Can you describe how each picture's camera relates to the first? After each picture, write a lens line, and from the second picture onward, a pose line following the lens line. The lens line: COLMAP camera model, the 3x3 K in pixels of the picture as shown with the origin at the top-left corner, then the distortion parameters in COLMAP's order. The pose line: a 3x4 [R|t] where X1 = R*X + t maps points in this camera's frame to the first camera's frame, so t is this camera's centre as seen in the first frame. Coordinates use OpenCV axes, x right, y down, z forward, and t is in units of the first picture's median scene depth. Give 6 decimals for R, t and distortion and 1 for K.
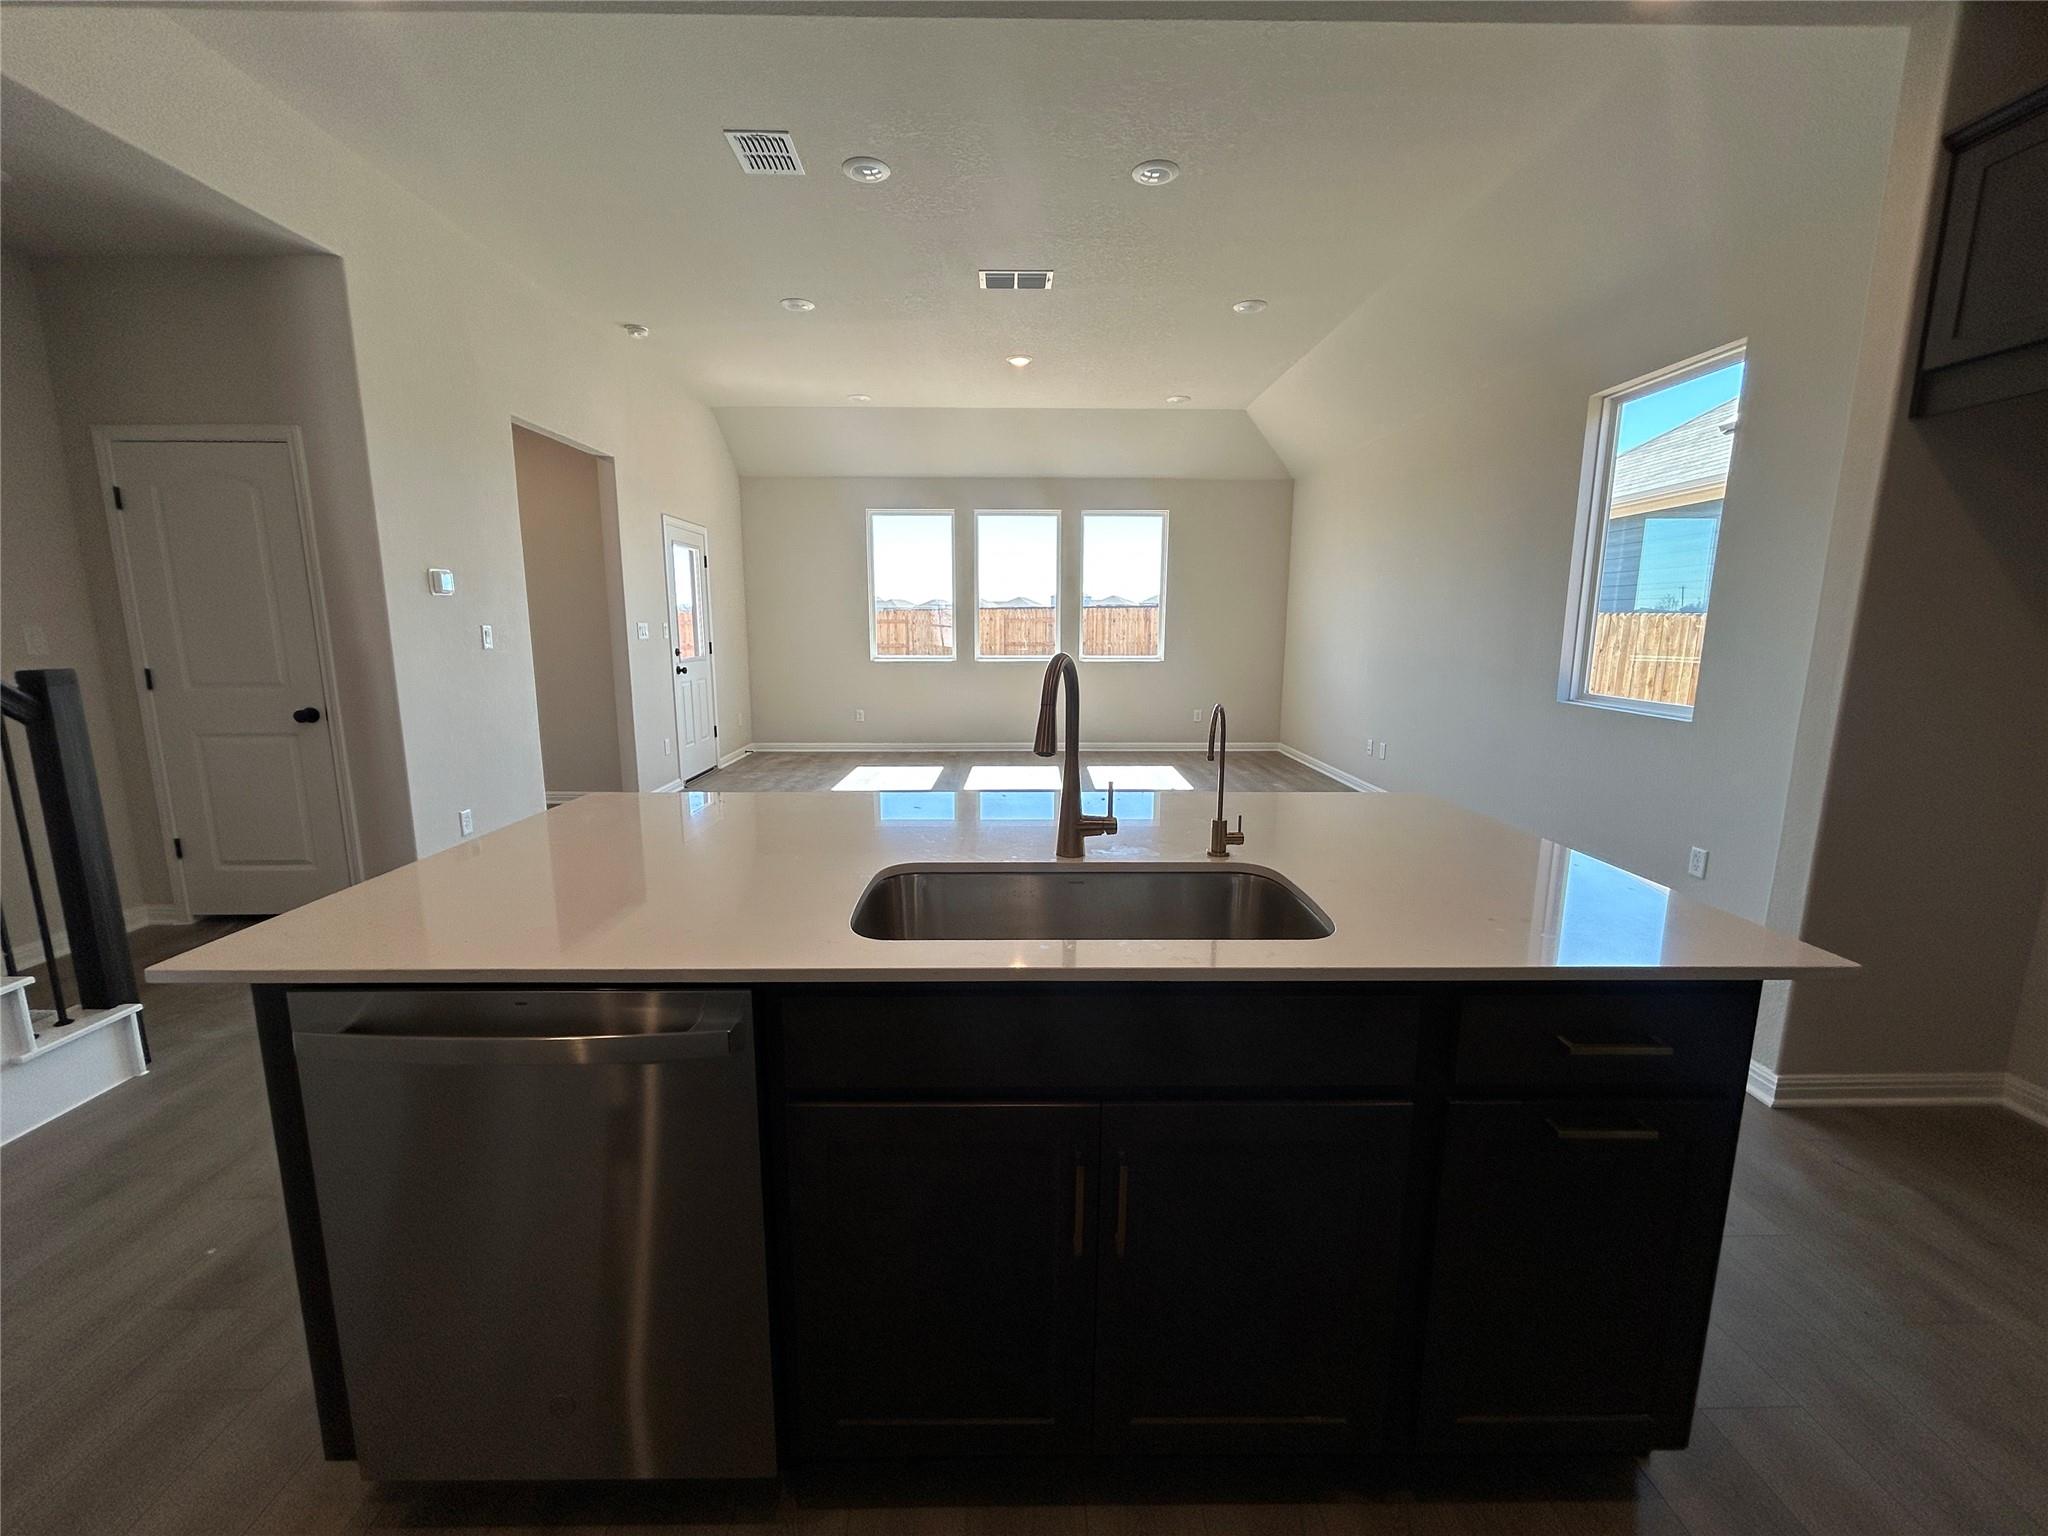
lens RADIAL K [[834.6, 0, 1016.9], [0, 834.6, 765.6], [0, 0, 1]] dist [0.000560, 0.000525]
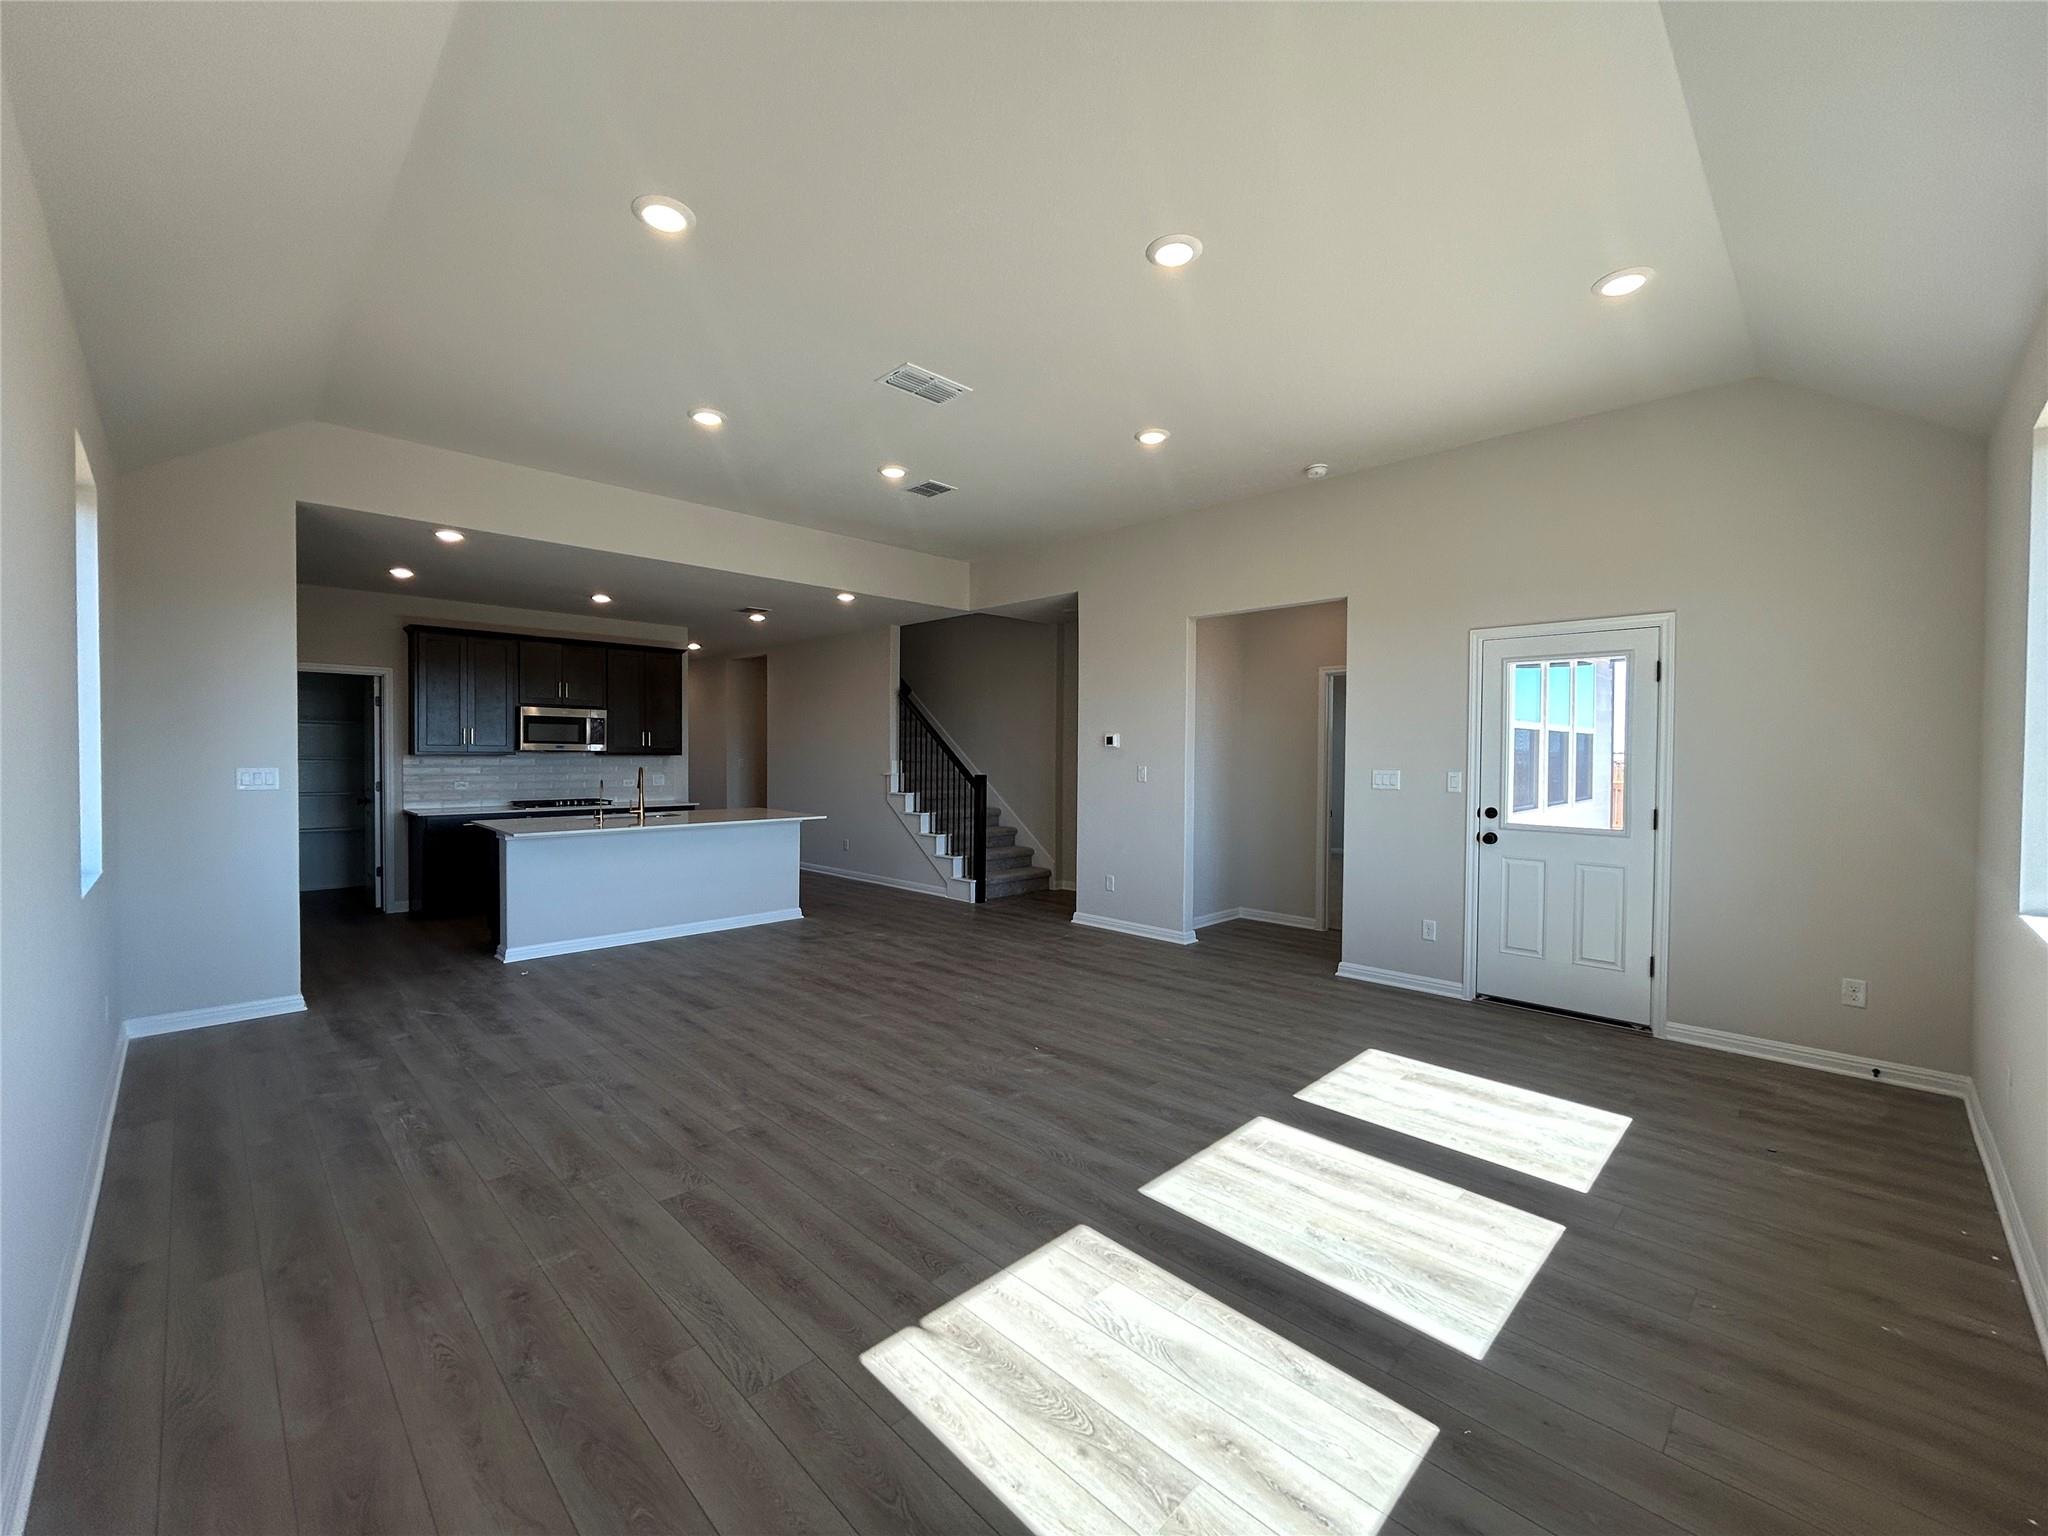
lens RADIAL K [[834.6, 0, 1018.4], [0, 834.6, 763.2], [0, 0, 1]] dist [0.000560, 0.000525]
pose [[-0.718125, 0.002798, -0.695908, 0.316908], [-0.126831, 0.982718, 0.134831, -0.187083], [0.684259, 0.185088, -0.705360, 1.026025]]
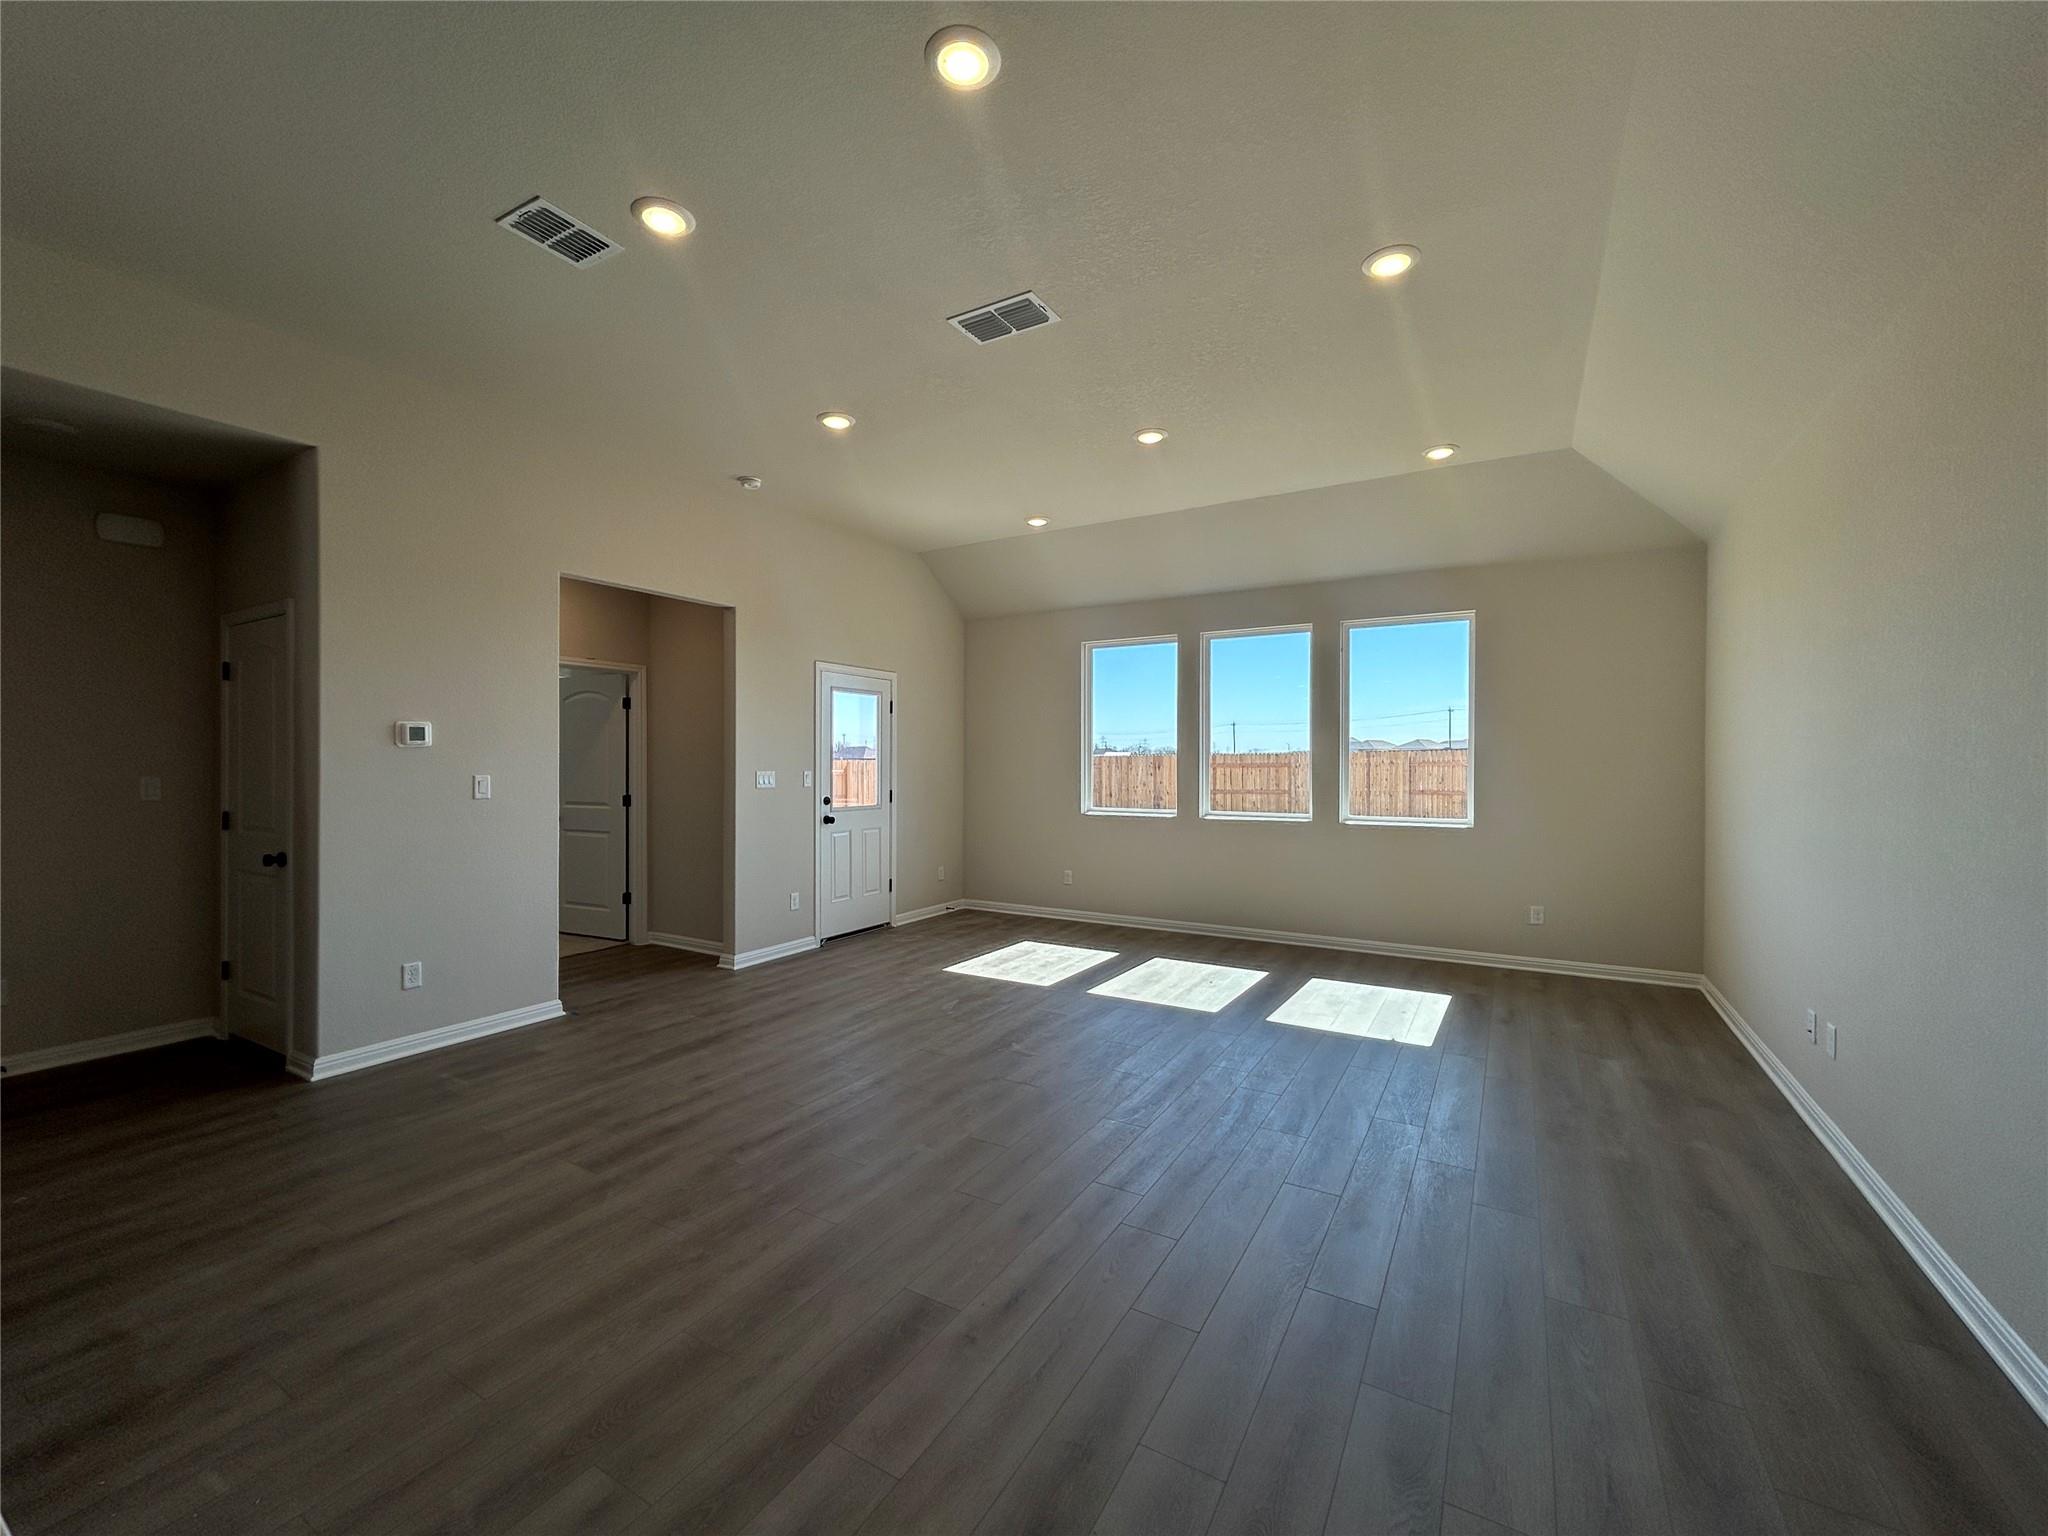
lens RADIAL K [[834.6, 0, 1020.3], [0, 834.6, 770.5], [0, 0, 1]] dist [0.000560, 0.000525]
pose [[0.852210, 0.003717, -0.523186, 0.232787], [-0.088444, 0.986607, -0.137056, -0.050093], [0.515670, 0.163073, 0.841125, 0.261699]]
